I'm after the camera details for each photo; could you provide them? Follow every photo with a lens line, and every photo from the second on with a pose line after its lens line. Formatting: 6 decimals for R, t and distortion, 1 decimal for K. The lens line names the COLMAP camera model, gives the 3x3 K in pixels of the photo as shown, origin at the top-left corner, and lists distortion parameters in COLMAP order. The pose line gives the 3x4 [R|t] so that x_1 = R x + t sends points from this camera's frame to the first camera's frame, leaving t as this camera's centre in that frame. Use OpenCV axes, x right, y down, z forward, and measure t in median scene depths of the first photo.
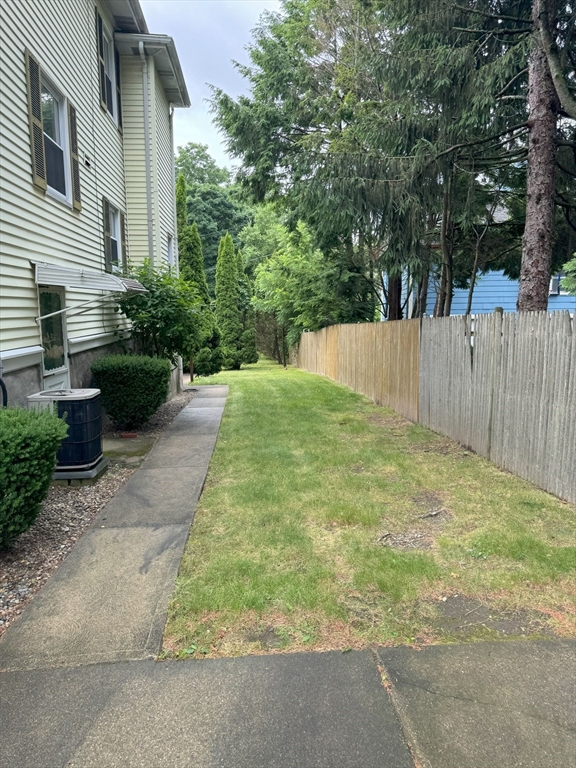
lens RADIAL K [[551.7, 0, 288.0], [0, 551.7, 384.0], [0, 0, 1]] dist [0.098834, -0.121366]
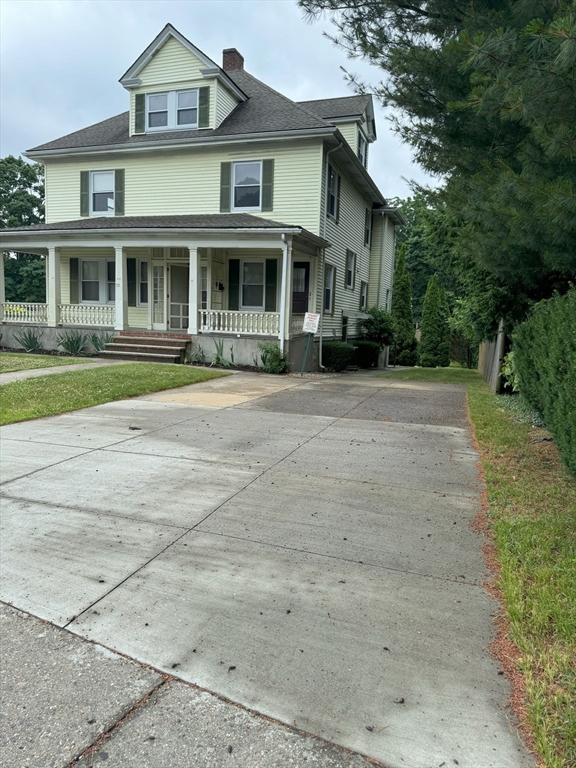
lens RADIAL K [[551.7, 0, 288.0], [0, 551.7, 384.0], [0, 0, 1]] dist [0.098834, -0.121366]
pose [[0.920002, 0.084802, -0.382628, 0.306475], [-0.096004, 0.995328, -0.010240, 0.160531], [0.379973, 0.046154, 0.923846, -1.197370]]
